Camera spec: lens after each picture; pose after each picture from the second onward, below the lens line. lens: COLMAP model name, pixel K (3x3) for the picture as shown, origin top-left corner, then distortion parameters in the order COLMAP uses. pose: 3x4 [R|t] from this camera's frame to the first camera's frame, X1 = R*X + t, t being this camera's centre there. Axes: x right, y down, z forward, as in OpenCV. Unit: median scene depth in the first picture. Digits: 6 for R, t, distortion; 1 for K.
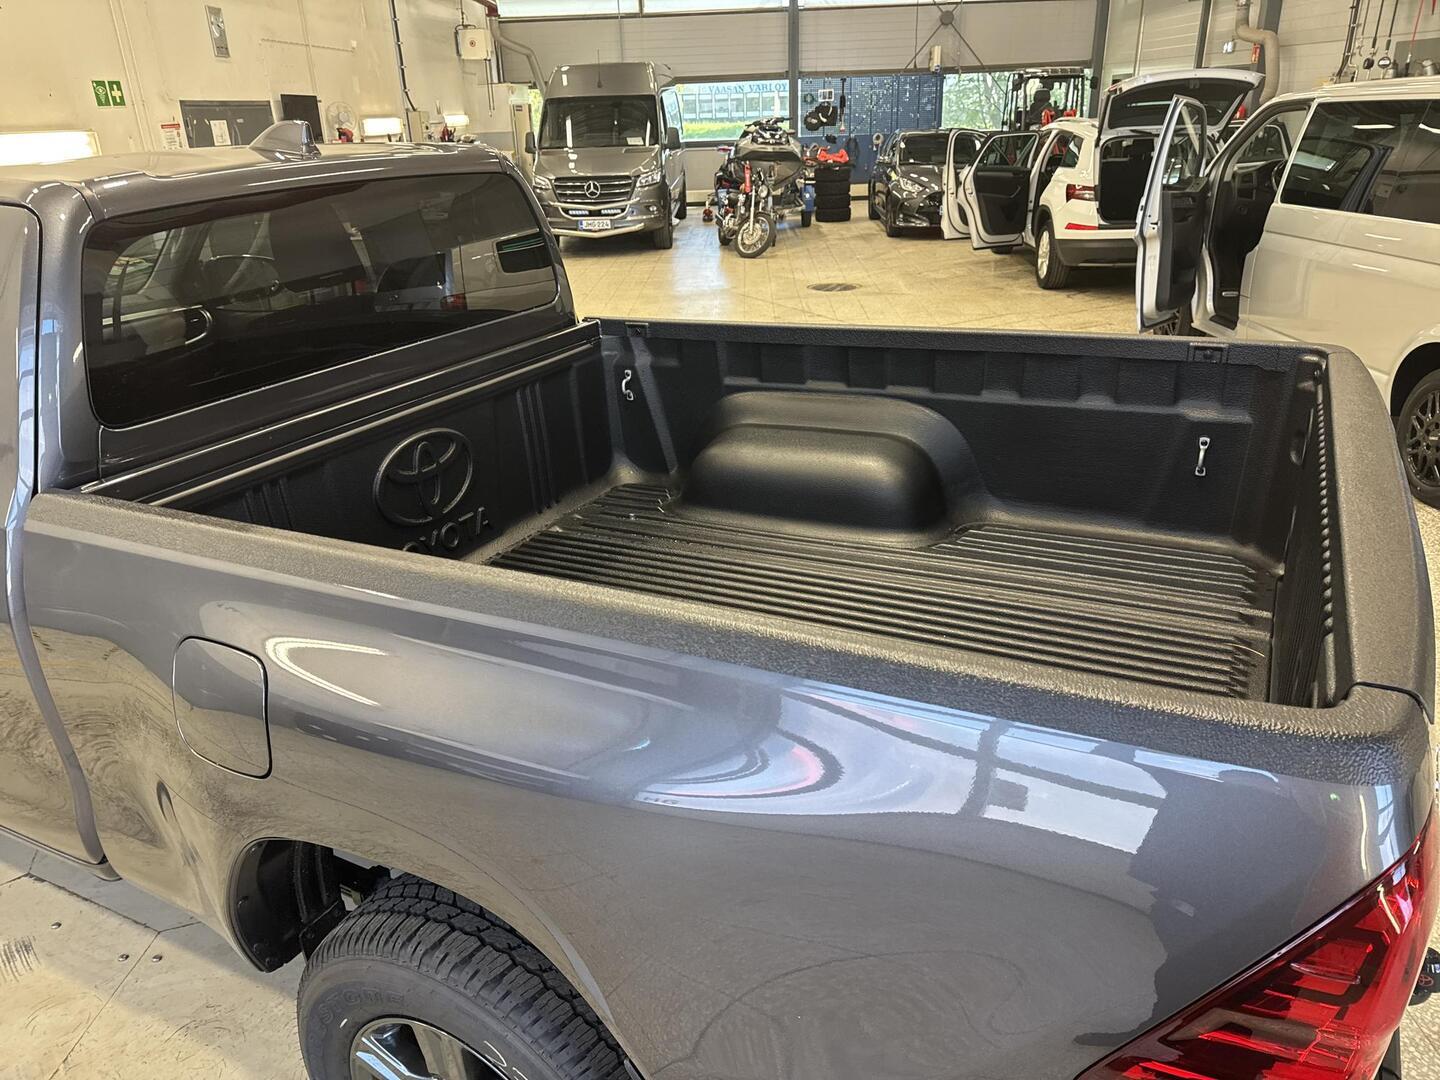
lens RADIAL K [[1040.6, 0, 726.7], [0, 1040.6, 573.5], [0, 0, 1]] dist [-0.008481, -0.002643]
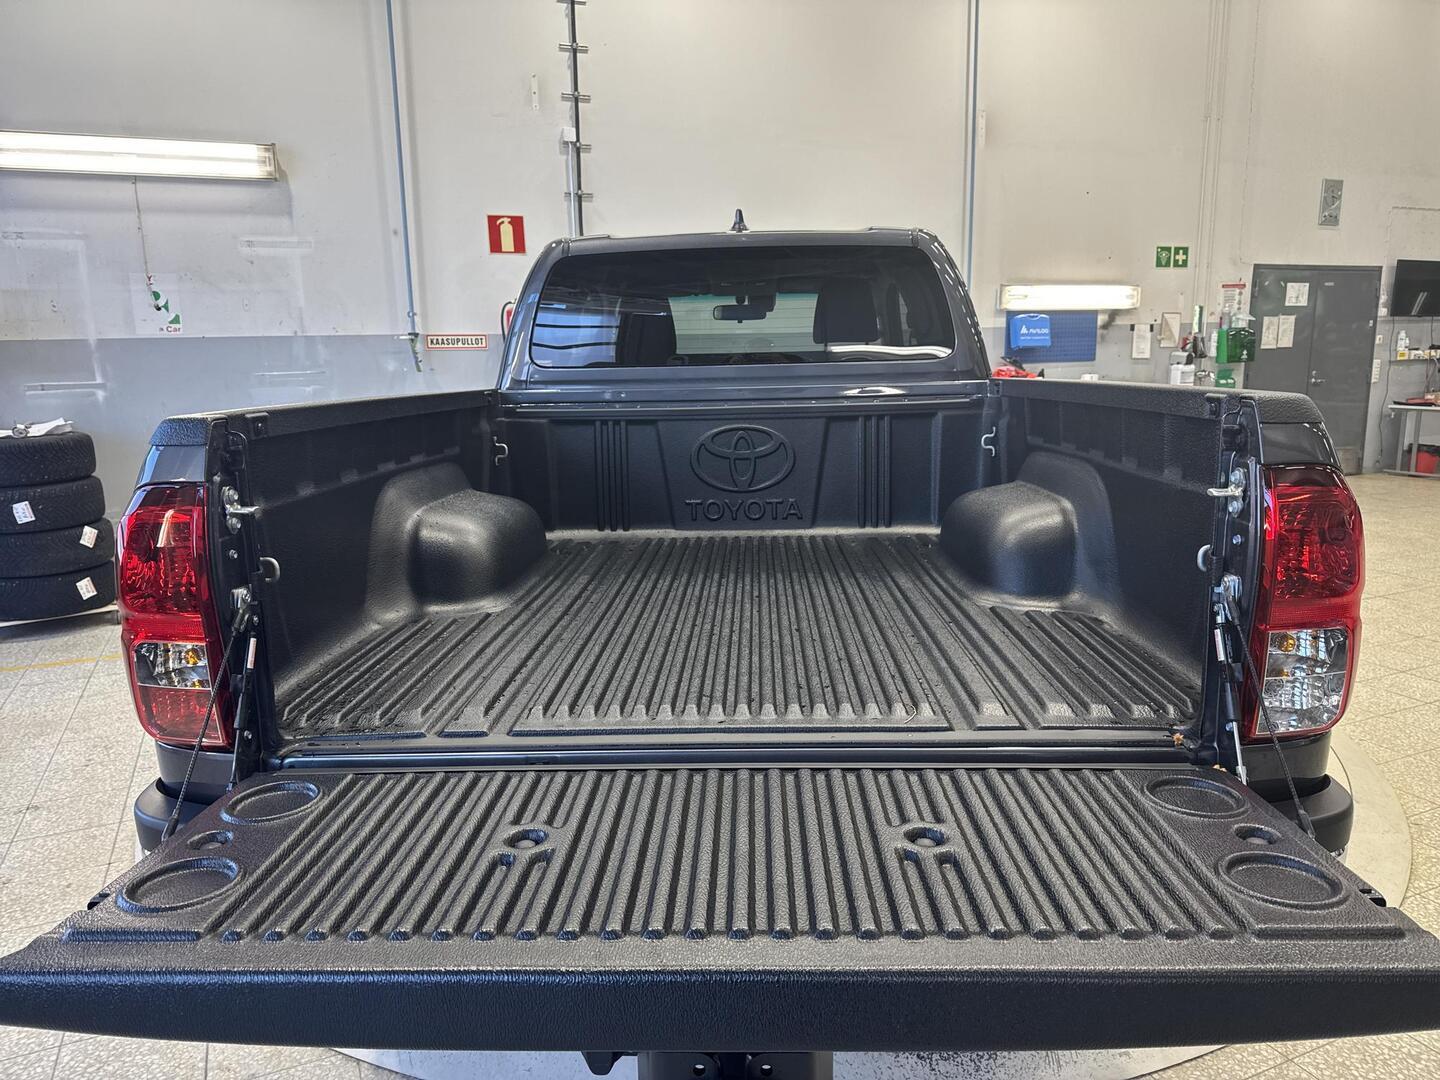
lens RADIAL K [[1040.6, 0, 726.7], [0, 1040.6, 573.5], [0, 0, 1]] dist [-0.008481, -0.002643]
pose [[0.433868, 0.216063, -0.874686, 0.293832], [-0.362739, 0.930552, 0.049934, -0.004377], [0.824730, 0.295618, 0.482111, 0.119775]]
